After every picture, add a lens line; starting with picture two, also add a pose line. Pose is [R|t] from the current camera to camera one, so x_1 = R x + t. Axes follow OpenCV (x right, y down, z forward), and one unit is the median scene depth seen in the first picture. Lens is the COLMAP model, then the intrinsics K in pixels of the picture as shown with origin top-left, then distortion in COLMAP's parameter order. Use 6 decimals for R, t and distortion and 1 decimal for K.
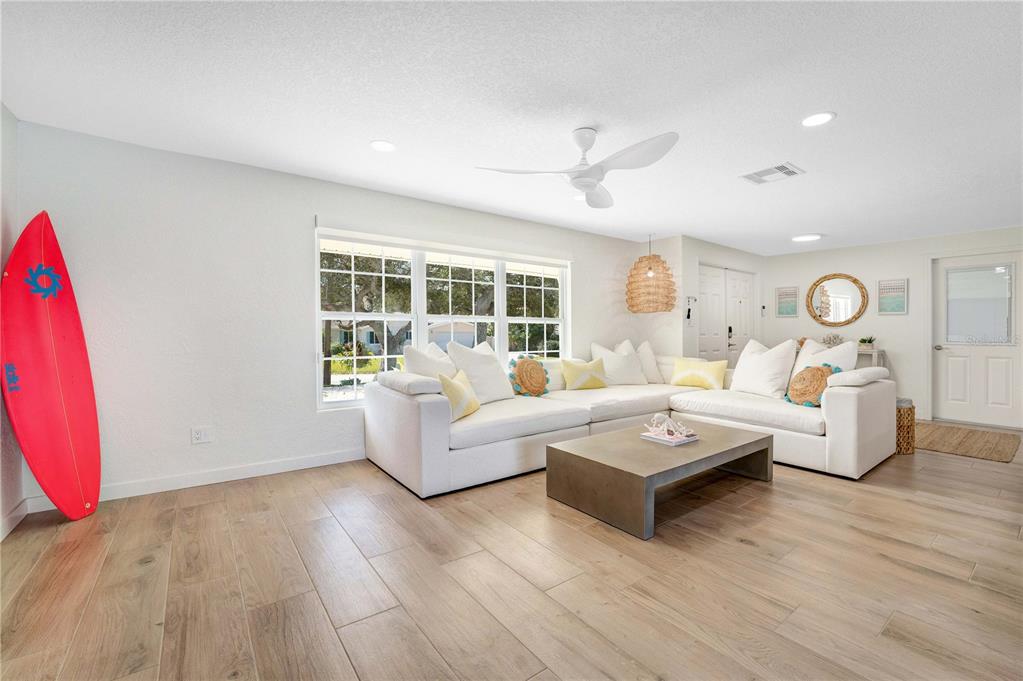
lens RADIAL K [[427.2, 0, 514.2], [0, 427.2, 332.9], [0, 0, 1]] dist [-0.025198, 0.001625]
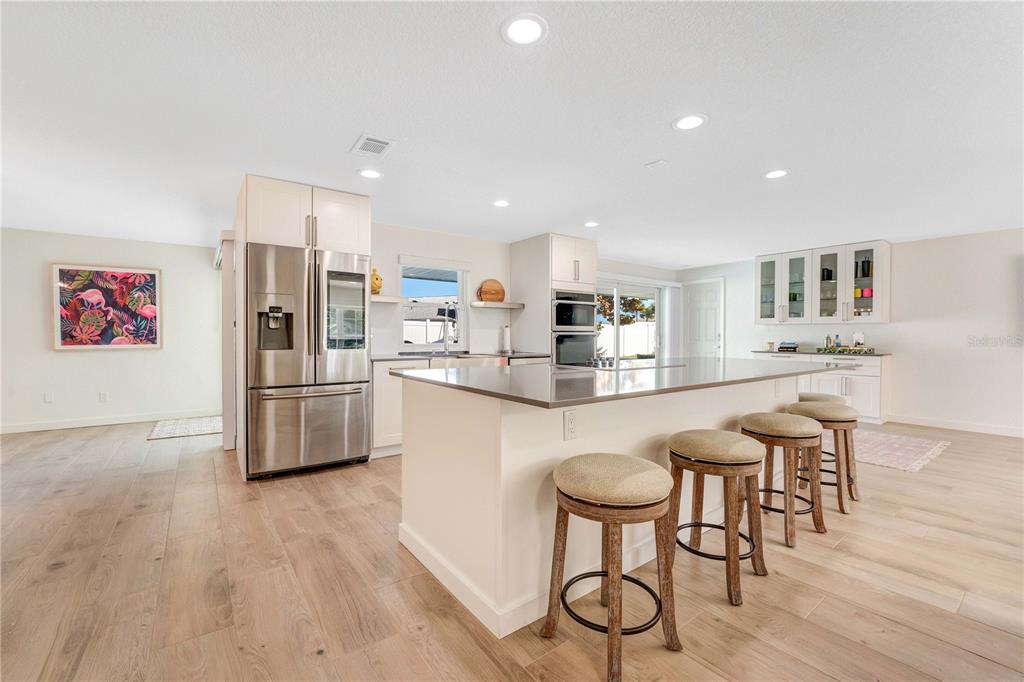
lens RADIAL K [[427.6, 0, 517.8], [0, 427.6, 343.8], [0, 0, 1]] dist [-0.025198, 0.001625]
pose [[-0.999924, -0.008873, -0.008586, 1.359765], [-0.009088, 0.999638, 0.025318, -0.004331], [0.008358, 0.025394, -0.999643, 1.339701]]
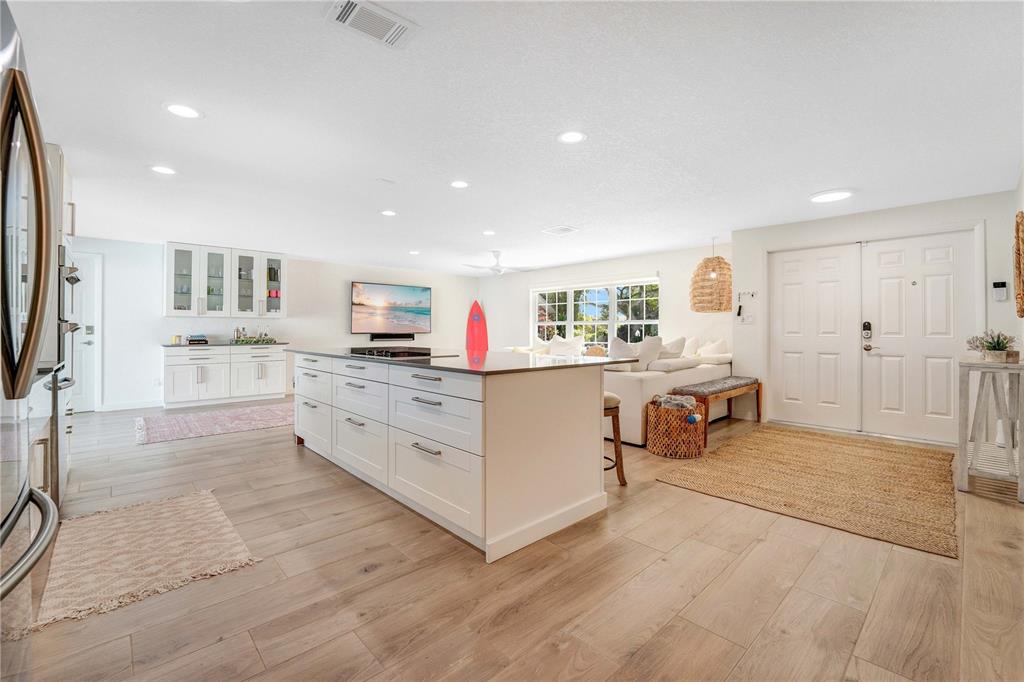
lens RADIAL K [[427.6, 0, 501.5], [0, 427.6, 329.8], [0, 0, 1]] dist [-0.025198, 0.001625]
pose [[0.080830, -0.002373, -0.996725, 2.144460], [-0.003076, 0.999992, -0.002630, 0.003542], [0.996723, 0.003278, 0.080822, 0.627116]]
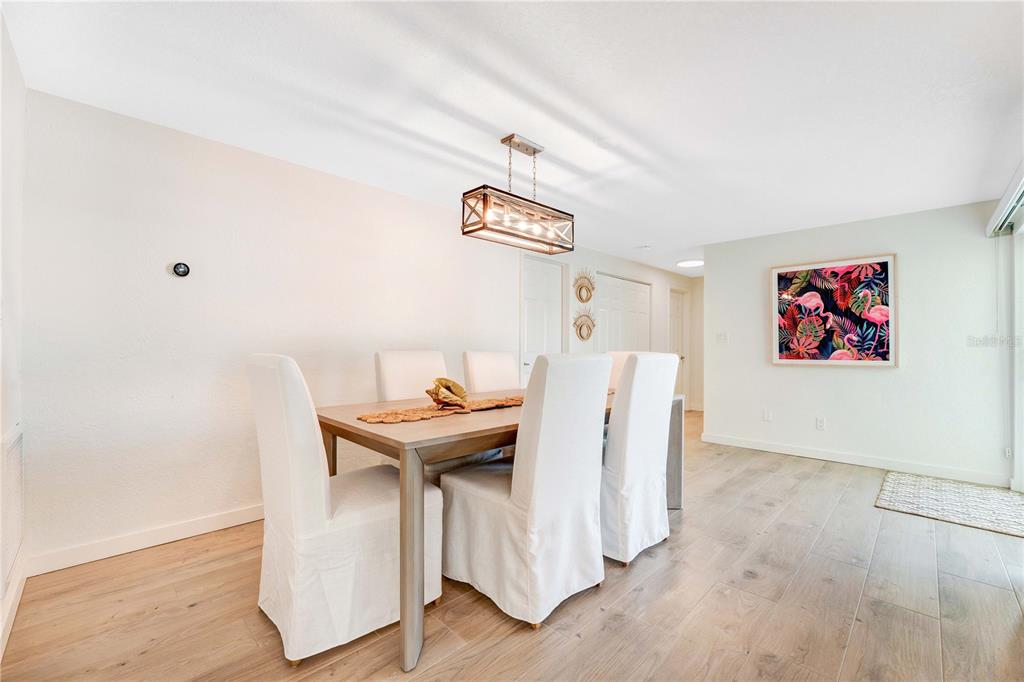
lens RADIAL K [[427.6, 0, 513.9], [0, 427.6, 339.8], [0, 0, 1]] dist [-0.025198, 0.001625]
pose [[-0.157989, 0.006582, 0.987419, 1.765606], [-0.002684, 0.999971, -0.007096, 0.004391], [-0.987437, -0.003771, -0.157967, 0.904051]]
